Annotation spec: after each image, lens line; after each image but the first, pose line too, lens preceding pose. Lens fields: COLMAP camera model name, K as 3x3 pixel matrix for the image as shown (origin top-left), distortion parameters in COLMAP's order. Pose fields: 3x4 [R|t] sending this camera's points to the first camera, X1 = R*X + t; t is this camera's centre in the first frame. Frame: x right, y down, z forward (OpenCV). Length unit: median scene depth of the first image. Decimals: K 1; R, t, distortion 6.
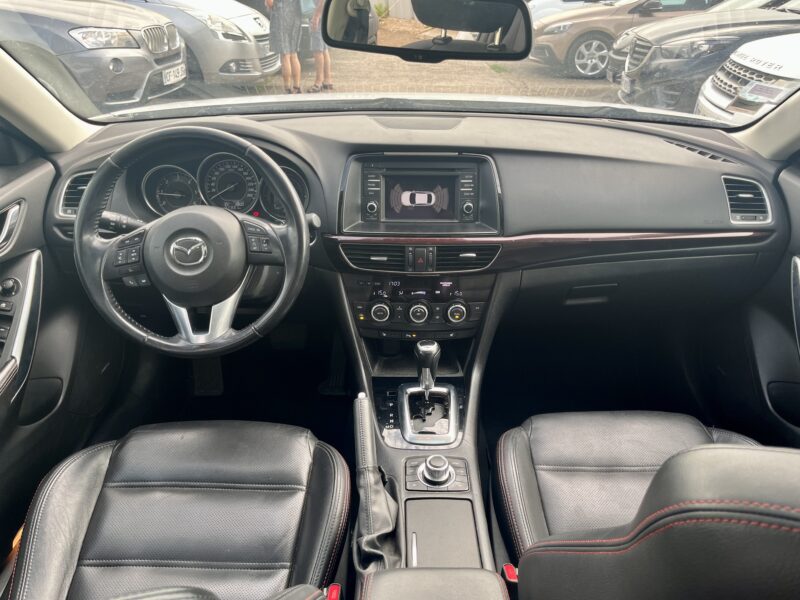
lens RADIAL K [[615.0, 0, 406.0], [0, 615.0, 320.7], [0, 0, 1]] dist [0.066910, -0.098380]
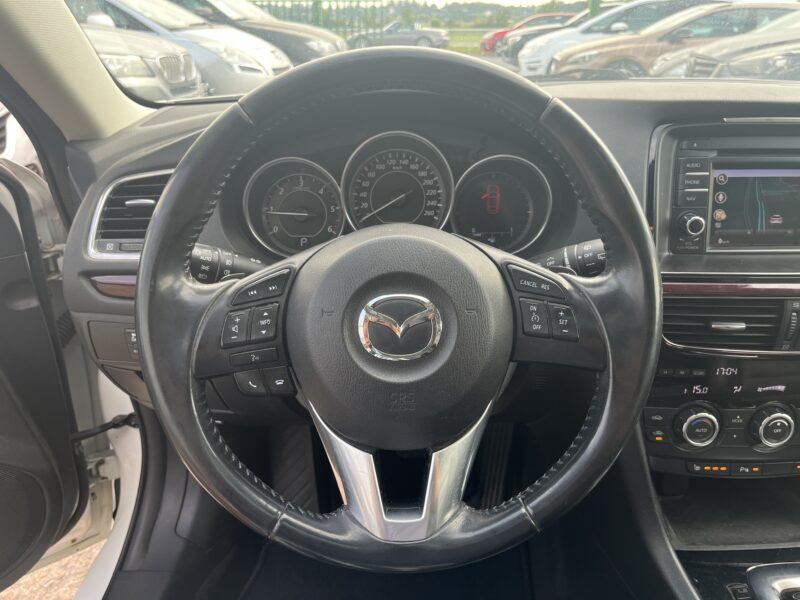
lens RADIAL K [[615.0, 0, 392.7], [0, 615.0, 307.9], [0, 0, 1]] dist [0.066910, -0.098380]
pose [[0.999787, -0.018336, -0.009480, -0.299164], [0.017475, 0.996307, -0.084071, -0.076371], [0.010986, 0.083888, 0.996415, 0.486569]]
